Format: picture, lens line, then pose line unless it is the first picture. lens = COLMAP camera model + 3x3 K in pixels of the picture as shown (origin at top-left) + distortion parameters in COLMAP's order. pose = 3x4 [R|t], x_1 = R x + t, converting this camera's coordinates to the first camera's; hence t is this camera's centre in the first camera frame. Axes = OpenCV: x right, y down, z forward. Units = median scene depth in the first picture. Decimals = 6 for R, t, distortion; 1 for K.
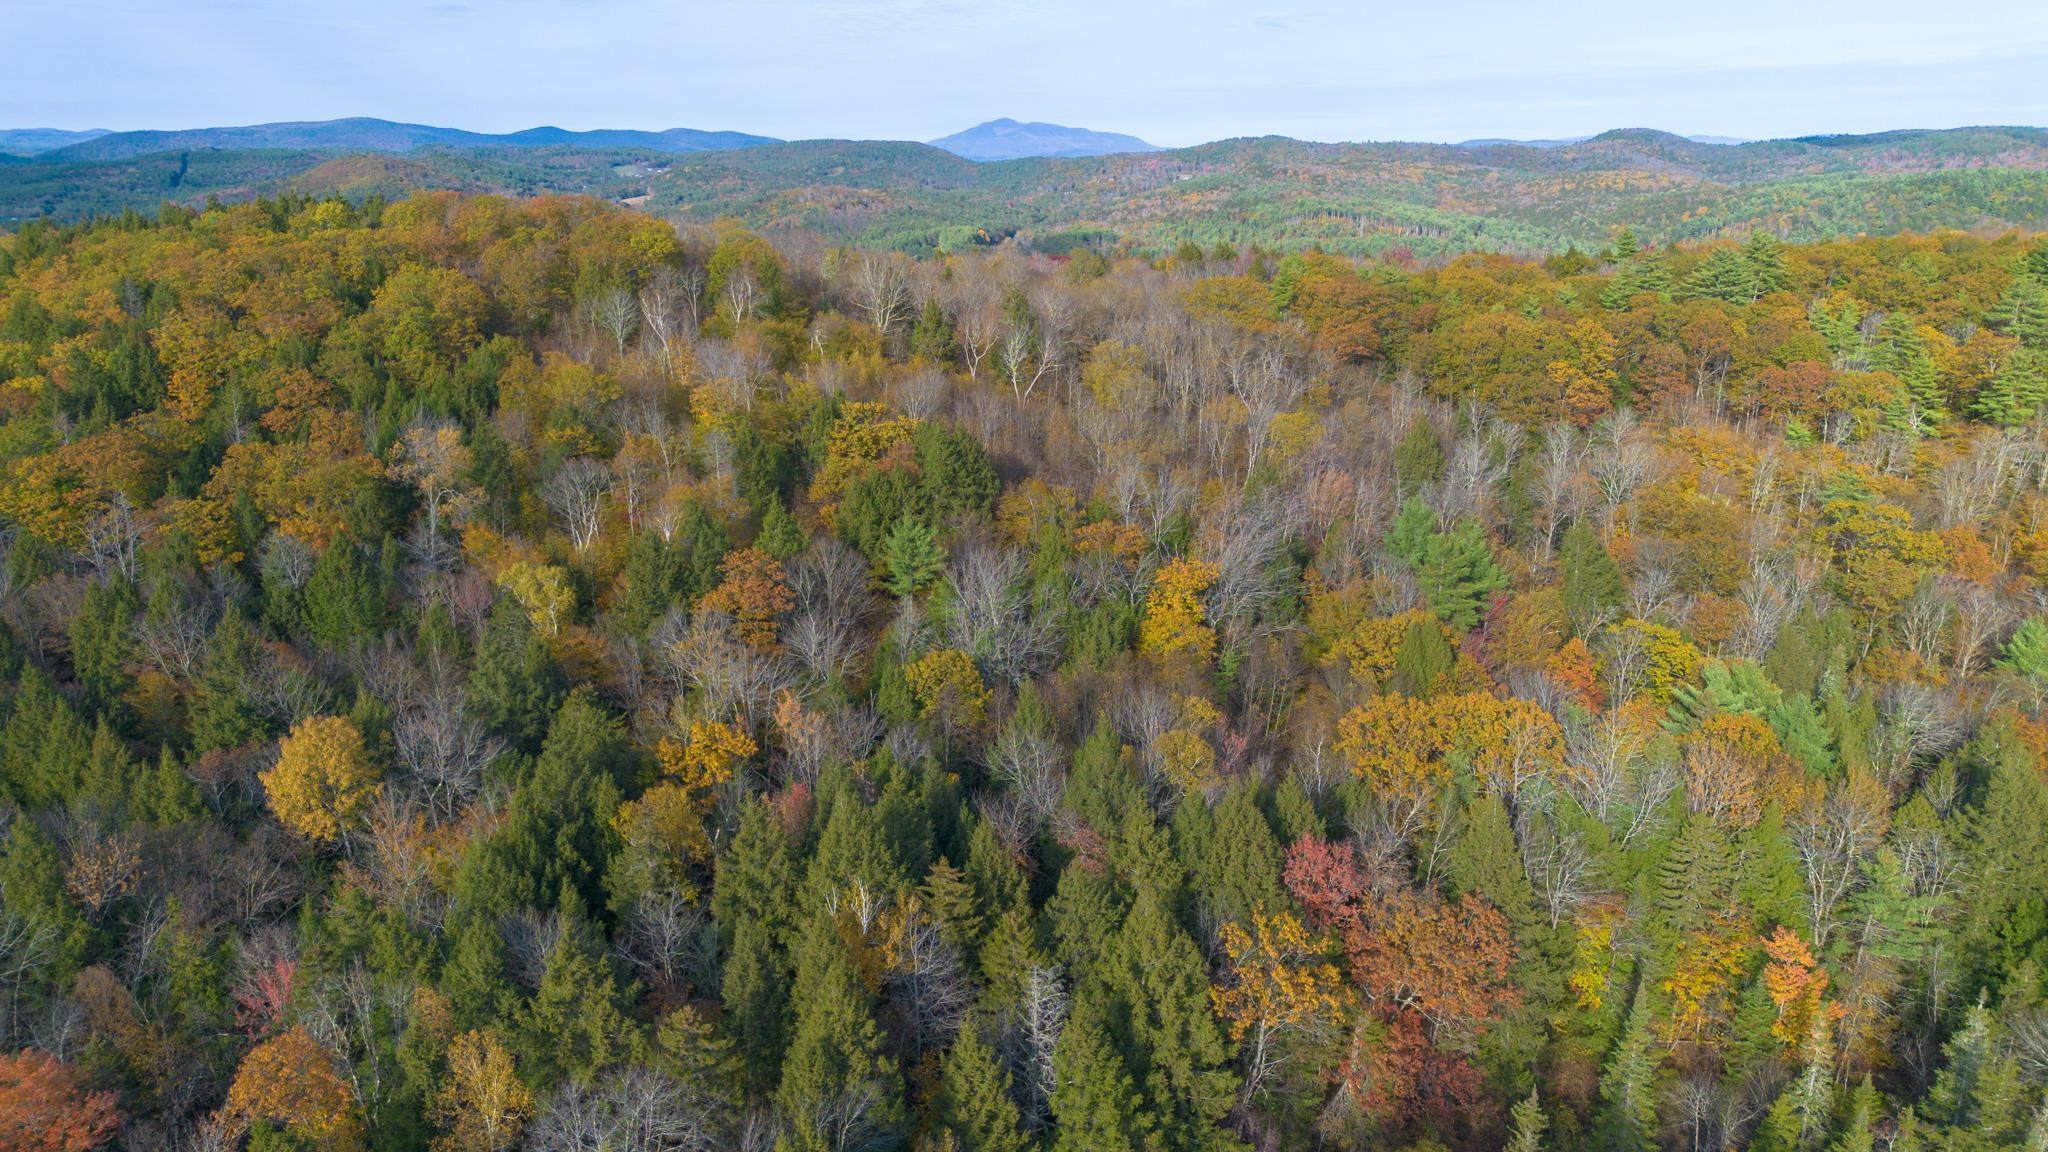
lens RADIAL K [[1403.8, 0, 1005.0], [0, 1403.8, 579.2], [0, 0, 1]] dist [0.087646, -0.084714]
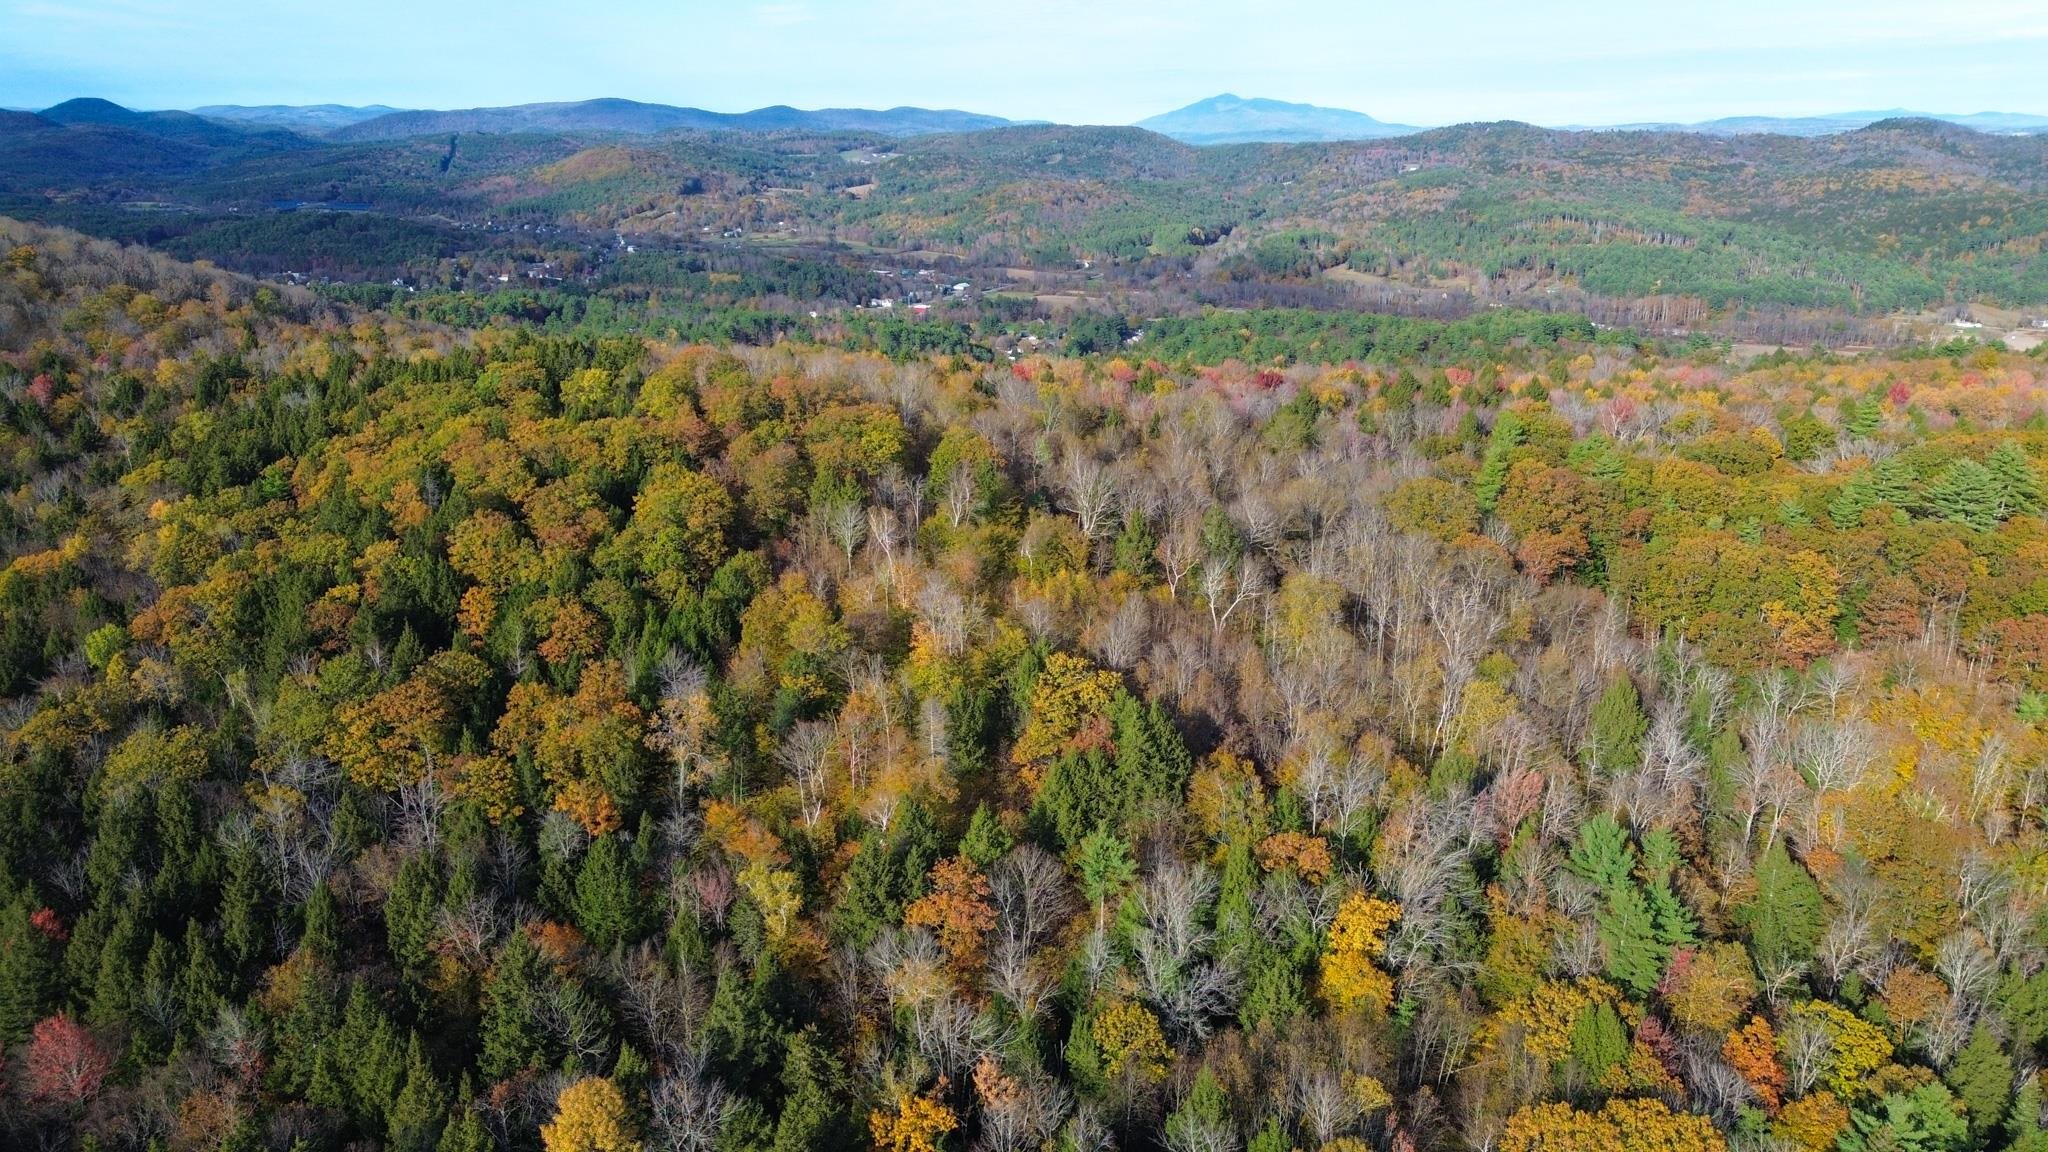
lens RADIAL K [[1402.5, 0, 1018.2], [0, 1402.5, 571.9], [0, 0, 1]] dist [0.084007, -0.077877]
pose [[0.990362, 0.044382, -0.131196, -0.000752], [-0.042433, 0.998944, 0.017614, -0.177609], [0.131839, -0.011877, 0.991200, -0.050297]]
